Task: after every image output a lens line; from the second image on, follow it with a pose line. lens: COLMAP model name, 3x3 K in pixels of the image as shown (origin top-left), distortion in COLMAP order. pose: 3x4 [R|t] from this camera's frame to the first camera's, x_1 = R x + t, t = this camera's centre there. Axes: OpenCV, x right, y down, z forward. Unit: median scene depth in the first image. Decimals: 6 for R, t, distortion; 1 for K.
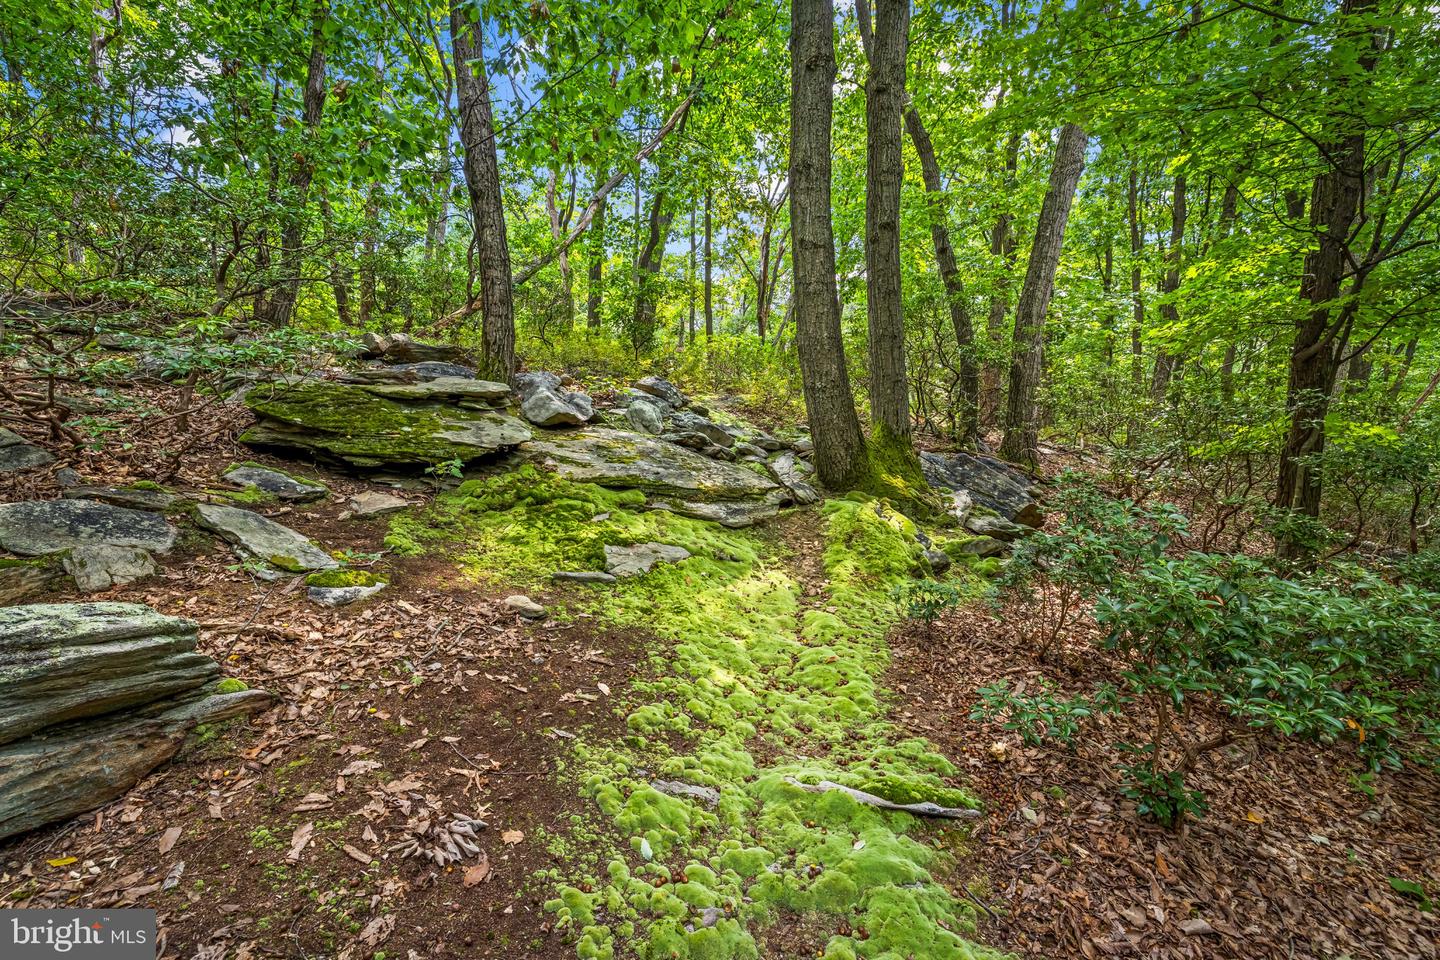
lens RADIAL K [[632.5, 0, 721.1], [0, 632.5, 476.7], [0, 0, 1]] dist [-0.004658, -0.000497]
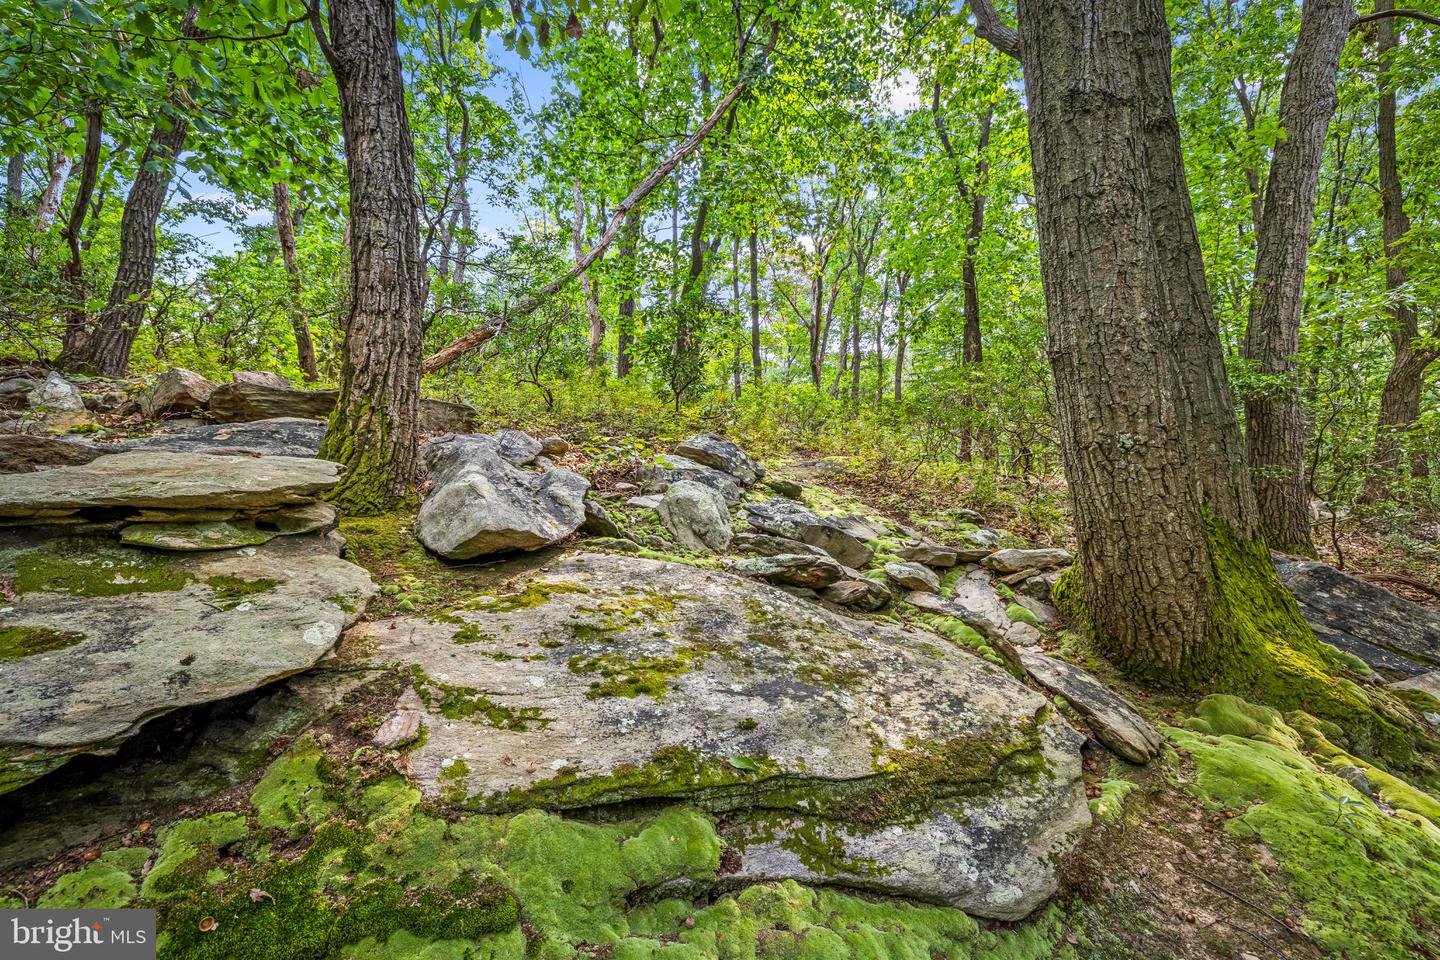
lens RADIAL K [[632.5, 0, 720.0], [0, 632.5, 480.1], [0, 0, 1]] dist [-0.004658, -0.000497]
pose [[0.997407, -0.027823, -0.066372, -0.064169], [0.022109, 0.996108, -0.085321, -0.073458], [0.068488, 0.083632, 0.994140, 0.472547]]
